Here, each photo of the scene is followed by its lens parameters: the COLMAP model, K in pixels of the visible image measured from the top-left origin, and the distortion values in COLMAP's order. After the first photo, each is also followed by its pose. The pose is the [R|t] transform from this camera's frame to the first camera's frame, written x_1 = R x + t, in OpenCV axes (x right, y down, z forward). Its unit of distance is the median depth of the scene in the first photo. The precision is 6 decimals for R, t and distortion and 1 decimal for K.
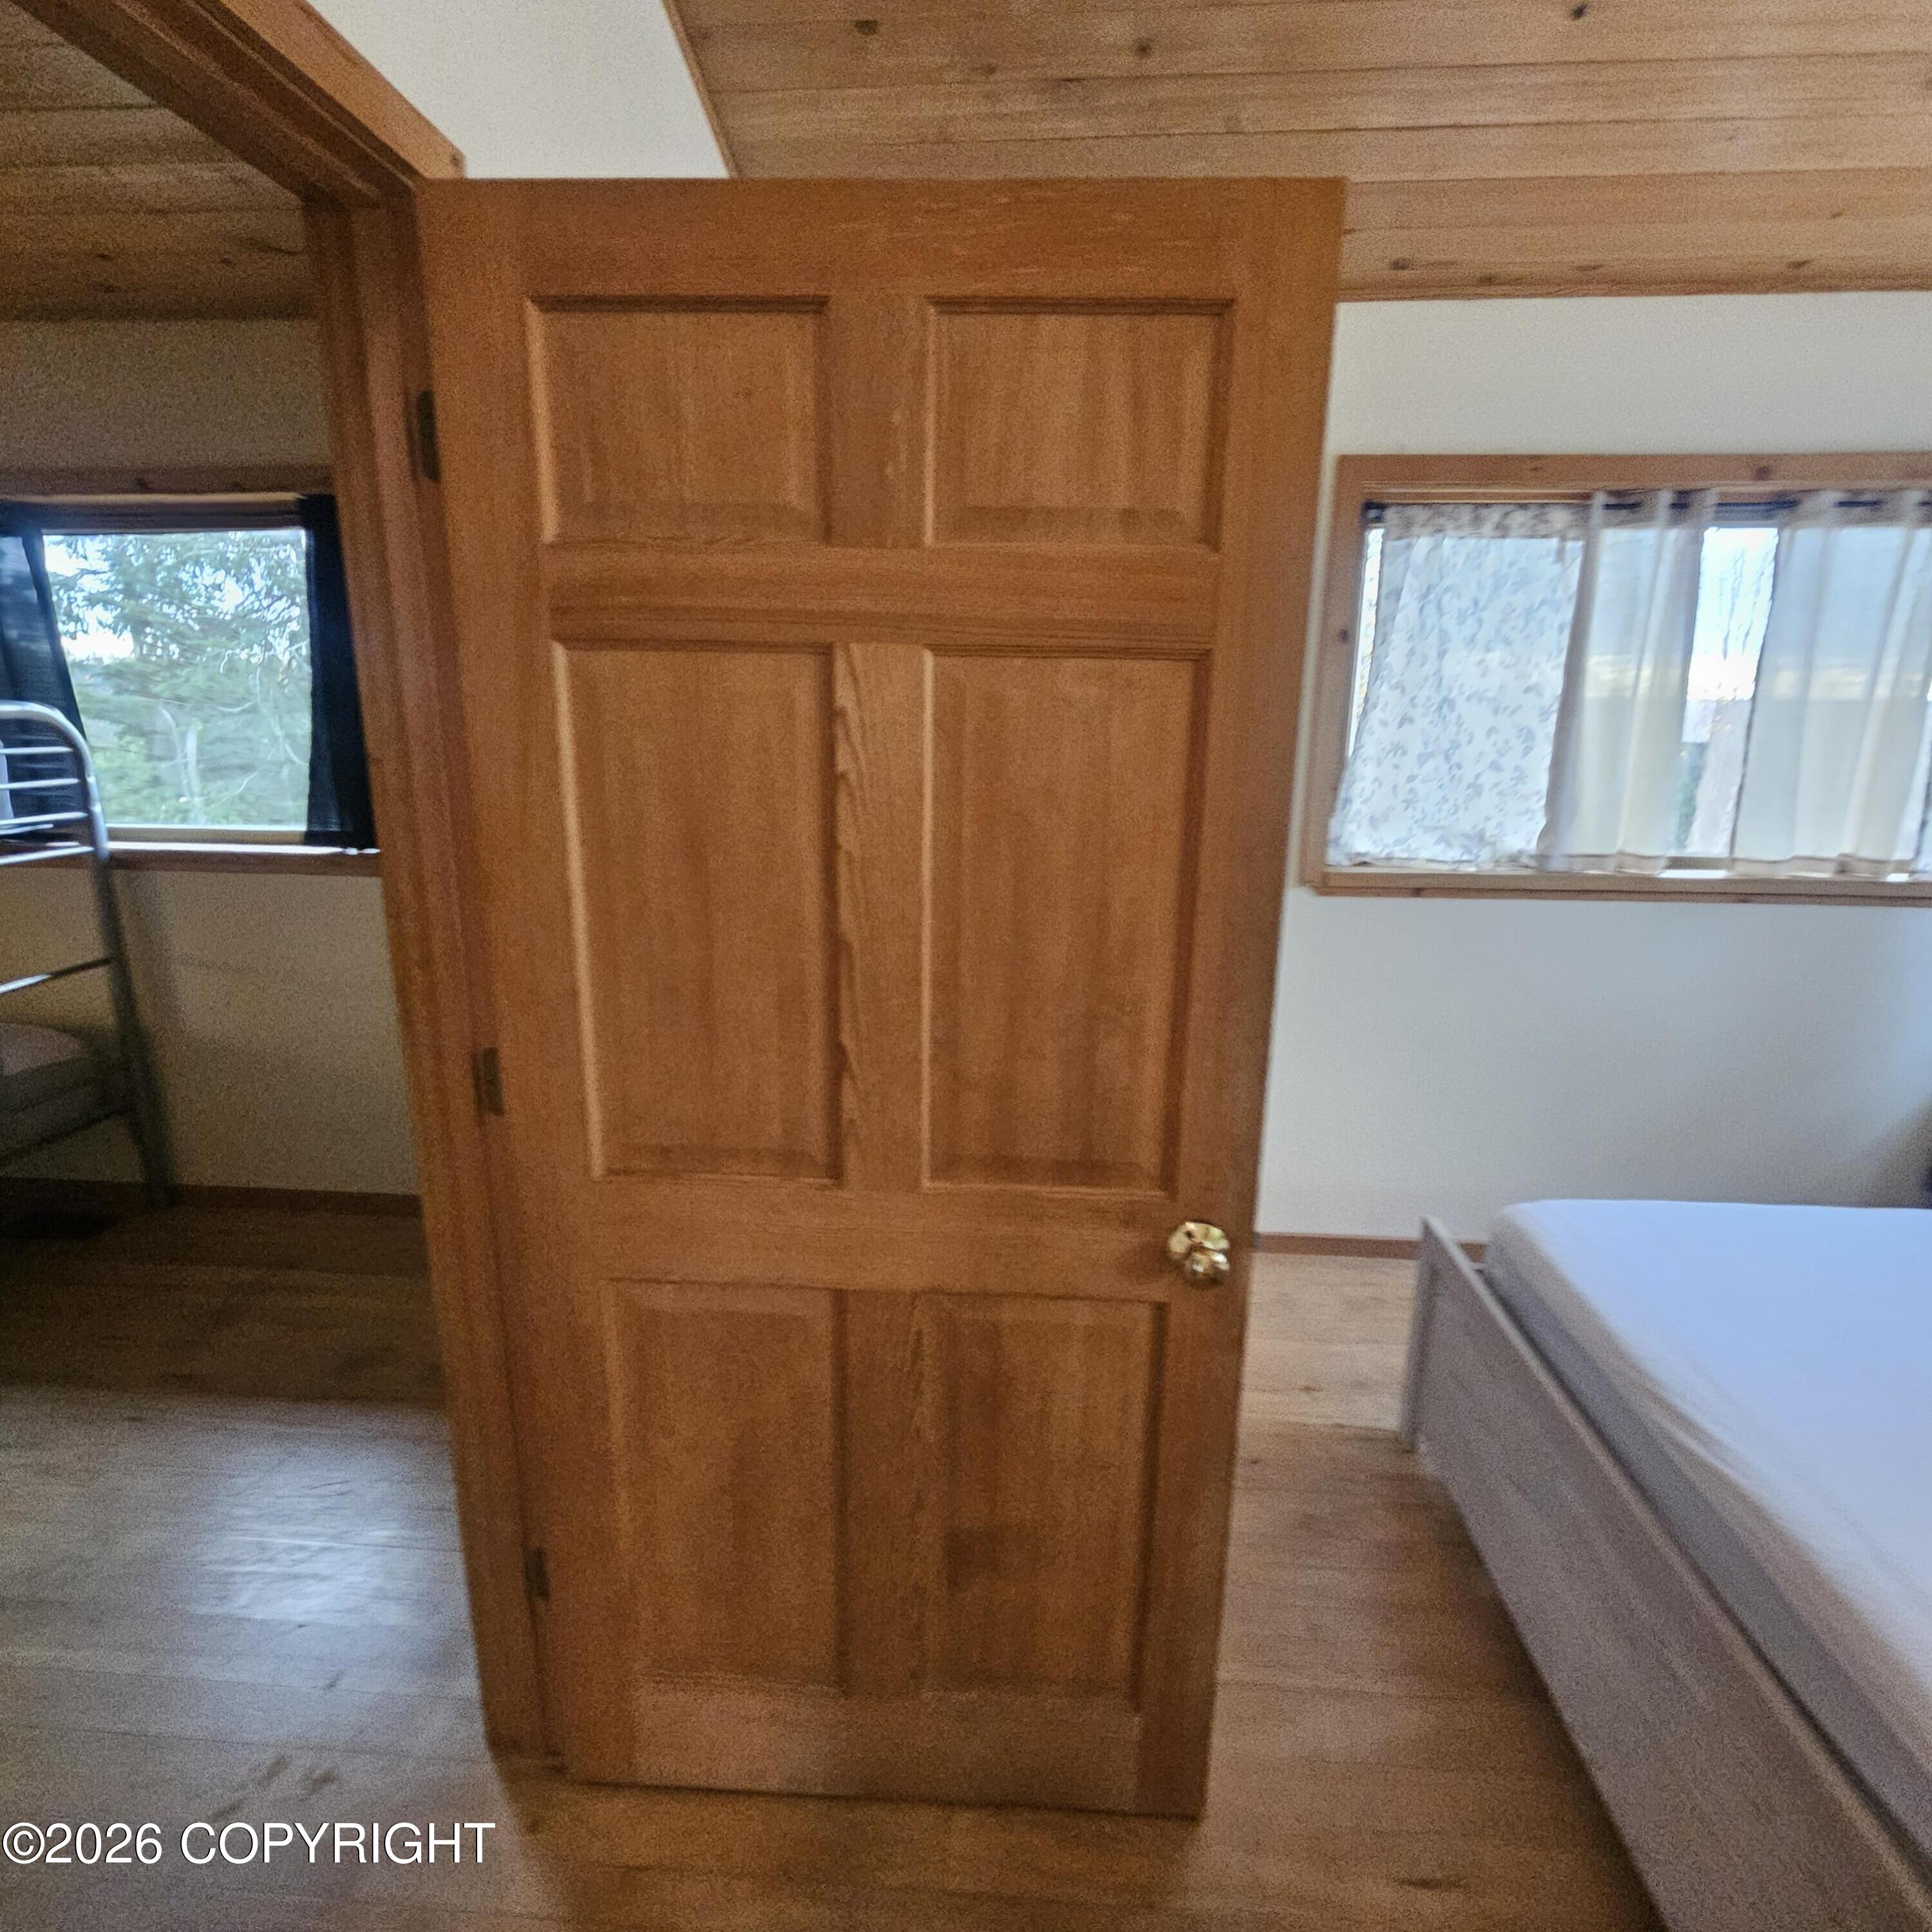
lens RADIAL K [[1062.1, 0, 955.2], [0, 1062.1, 955.2], [0, 0, 1]] dist [0.000894, -0.000324]
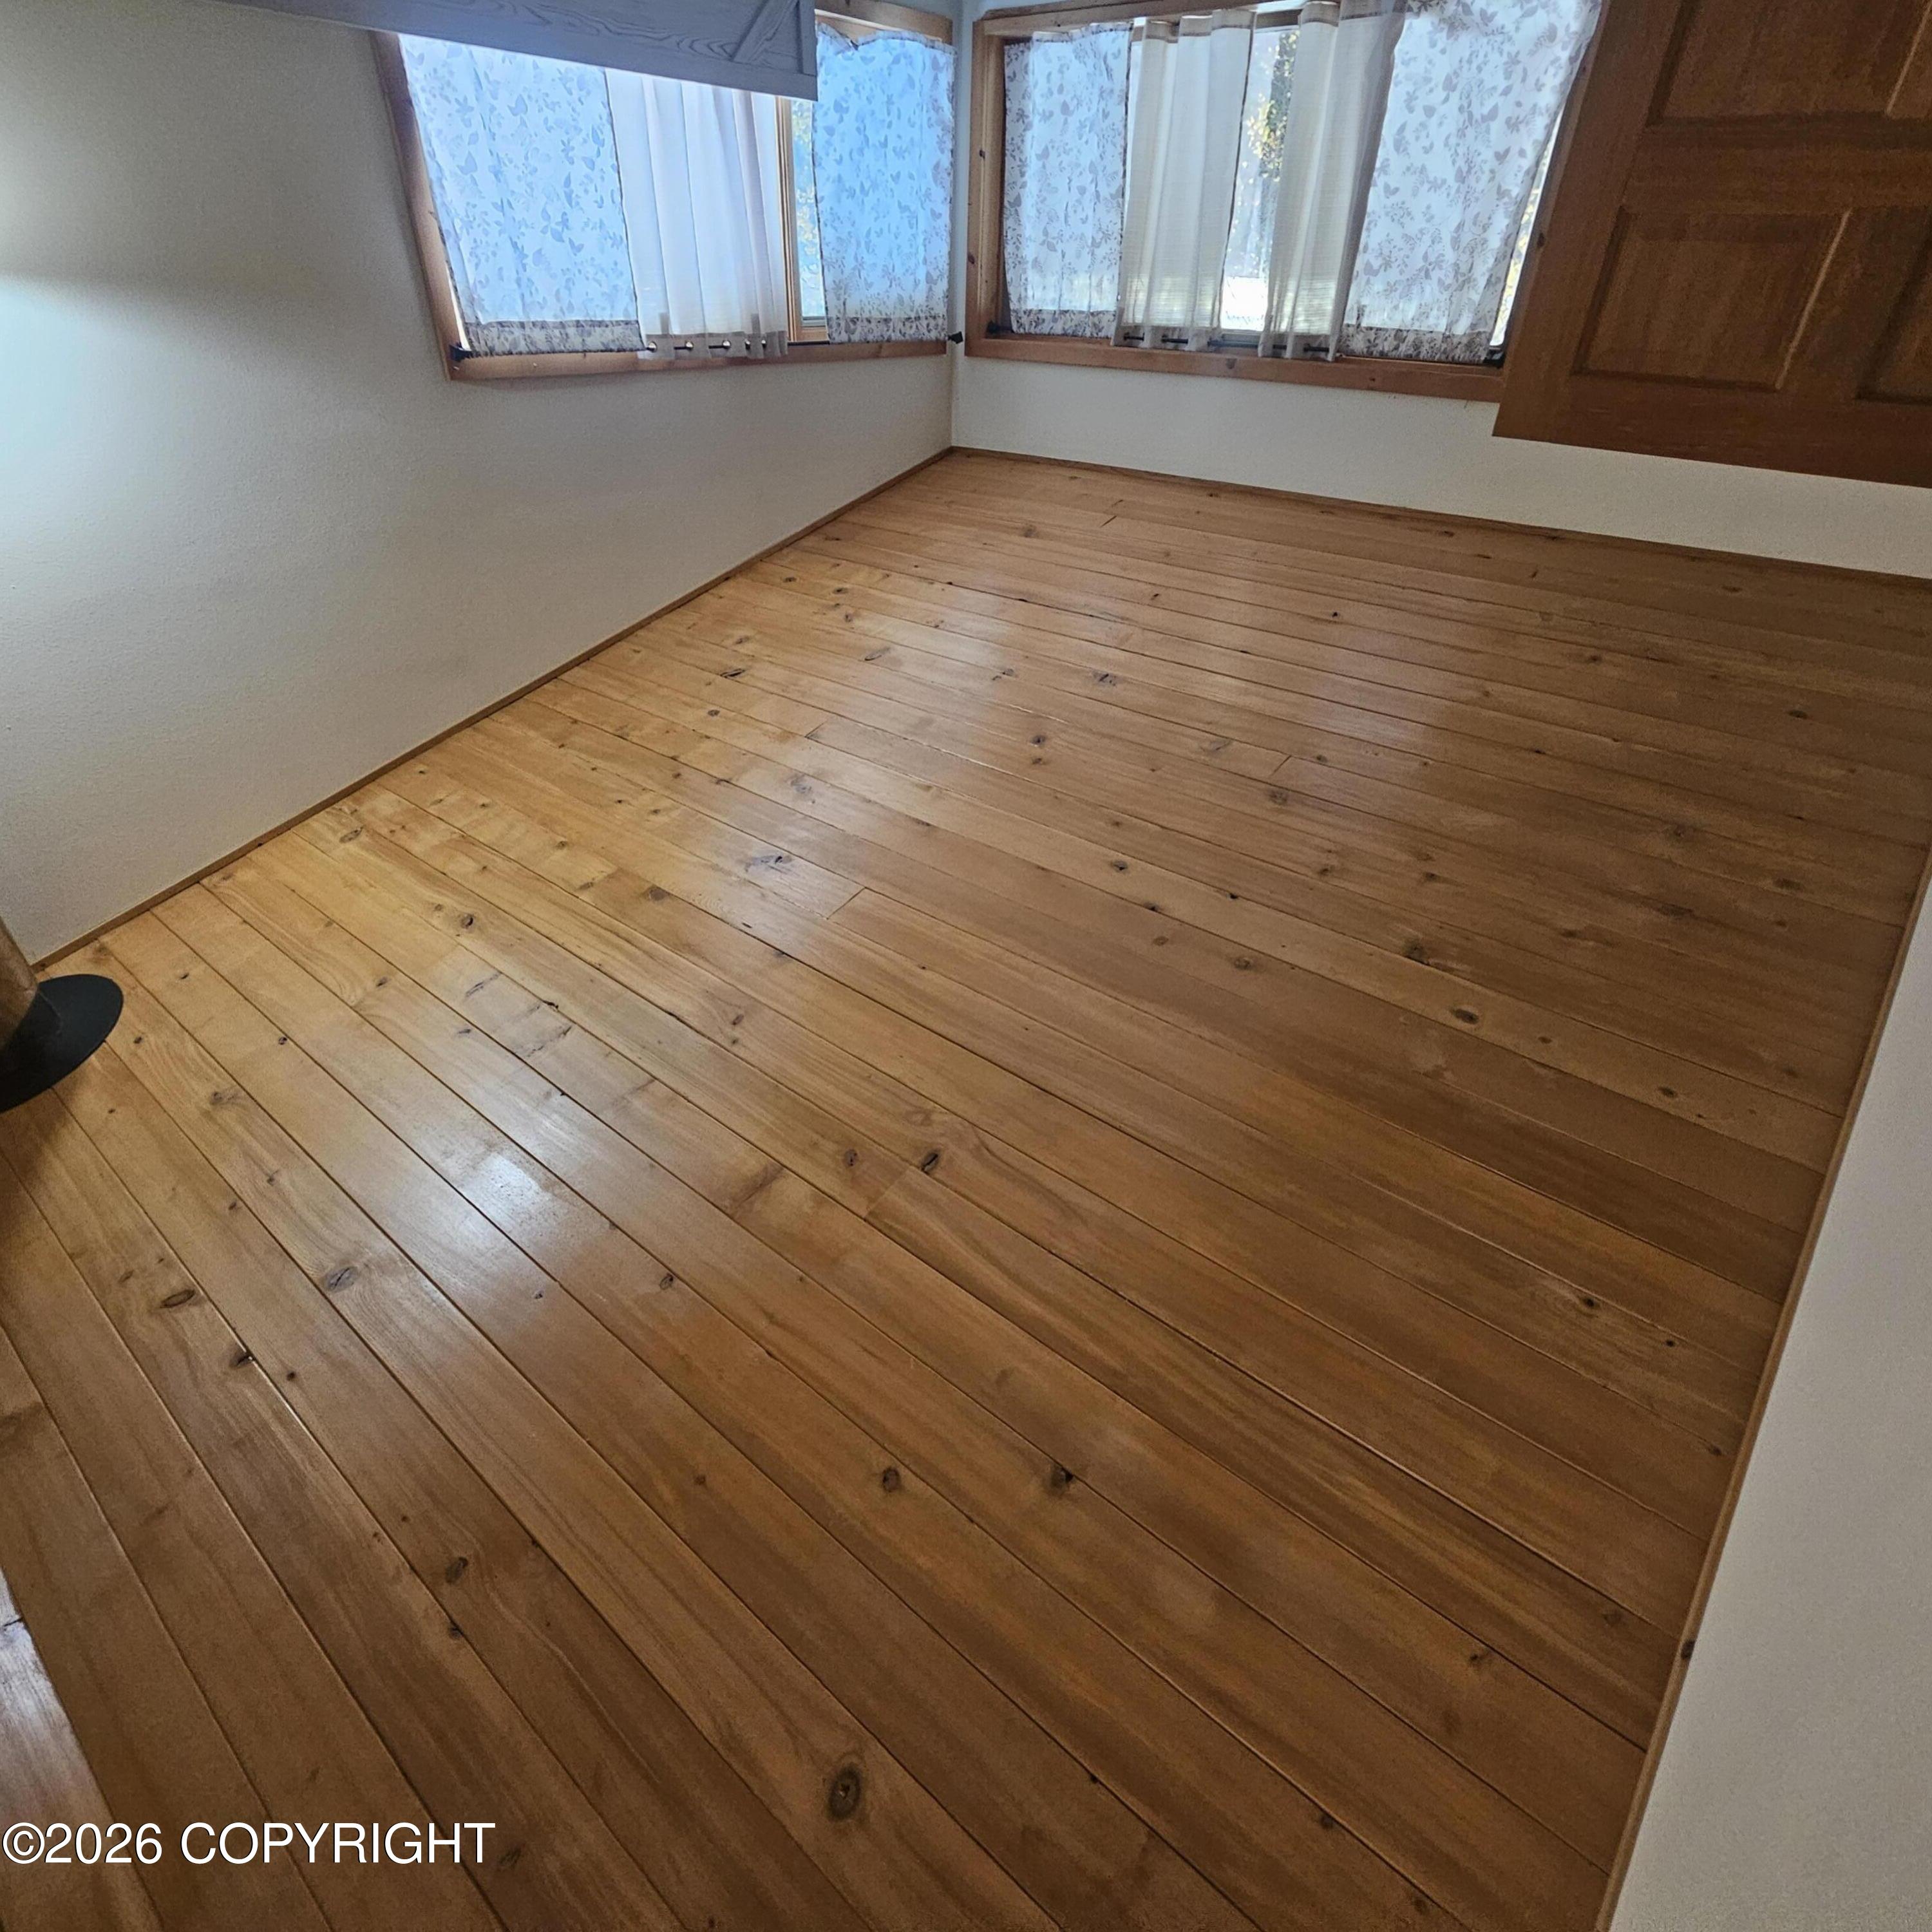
lens RADIAL K [[1062.1, 0, 970.1], [0, 1062.1, 953.3], [0, 0, 1]] dist [0.000894, -0.000324]
pose [[-0.716094, -0.392114, 0.577457, -0.155062], [-0.143646, -0.726802, -0.671658, 0.000998], [0.683063, -0.563919, 0.464133, -0.386959]]
